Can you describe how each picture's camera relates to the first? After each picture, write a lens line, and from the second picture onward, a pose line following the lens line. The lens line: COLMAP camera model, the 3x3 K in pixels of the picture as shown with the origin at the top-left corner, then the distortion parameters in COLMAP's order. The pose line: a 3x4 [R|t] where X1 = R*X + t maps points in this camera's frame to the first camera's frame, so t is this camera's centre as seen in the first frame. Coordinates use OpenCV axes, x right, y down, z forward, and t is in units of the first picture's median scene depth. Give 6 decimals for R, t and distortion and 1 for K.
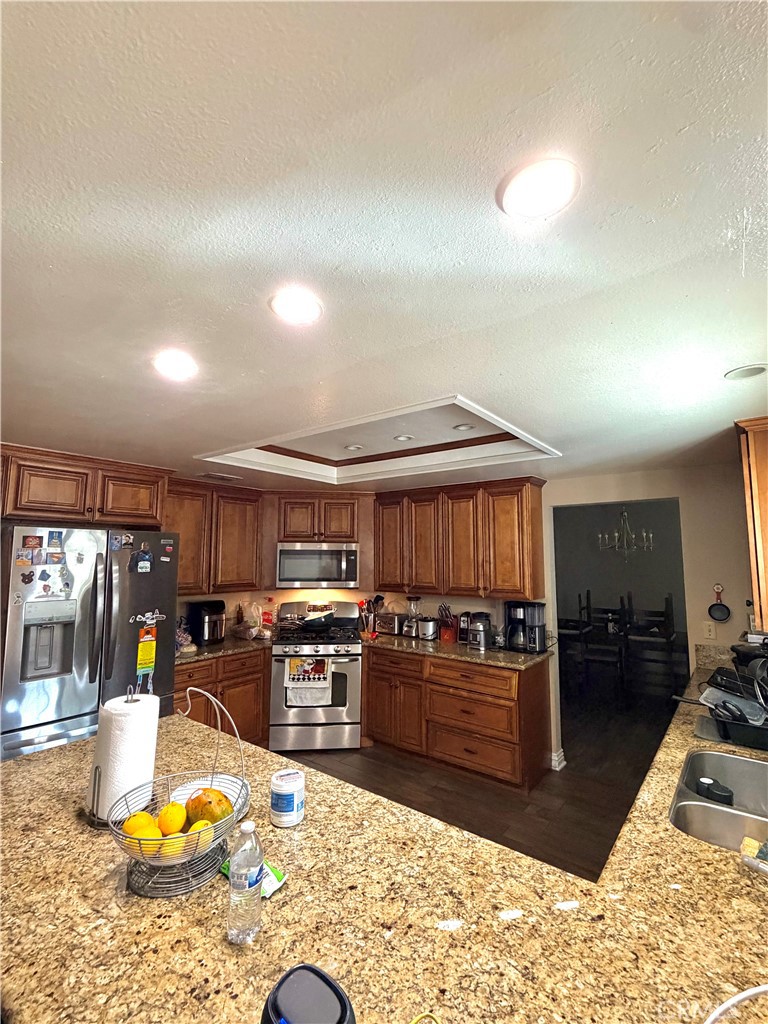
lens RADIAL K [[460.6, 0, 385.1], [0, 460.6, 512.0], [0, 0, 1]] dist [-0.000124, -0.000780]
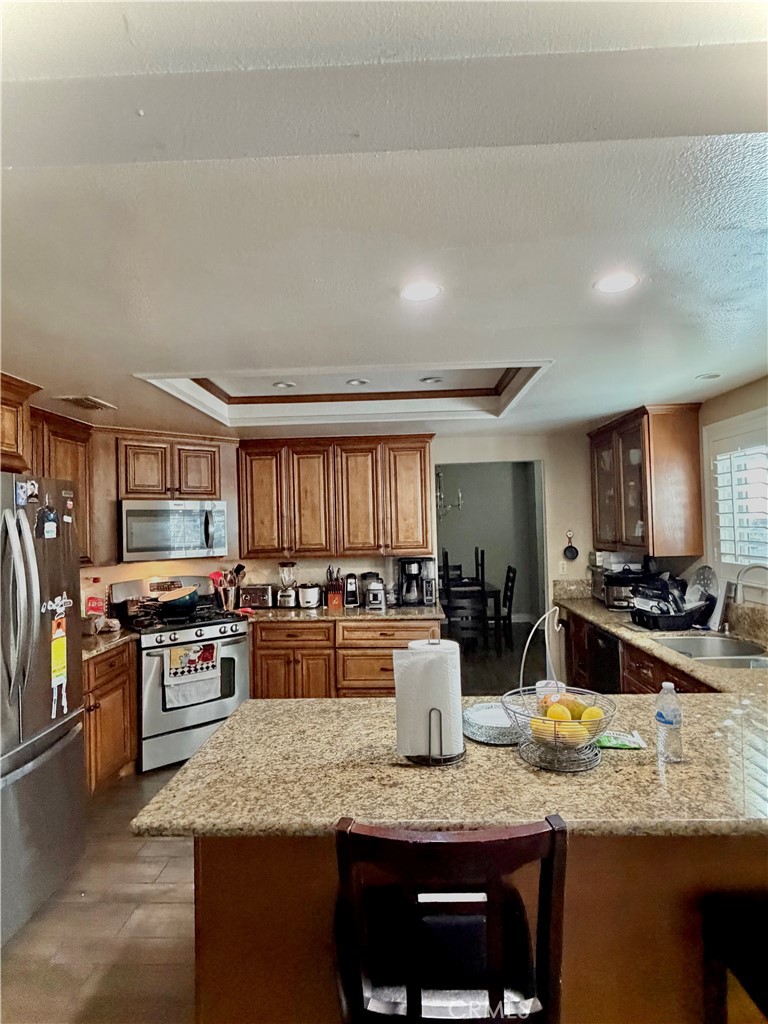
lens RADIAL K [[565.4, 0, 382.3], [0, 565.4, 510.1], [0, 0, 1]] dist [0.001361, -0.000286]
pose [[0.814463, -0.009086, 0.580144, -0.463991], [-0.029108, 0.997979, 0.056494, 0.022062], [-0.579485, -0.062899, 0.812552, 0.037242]]
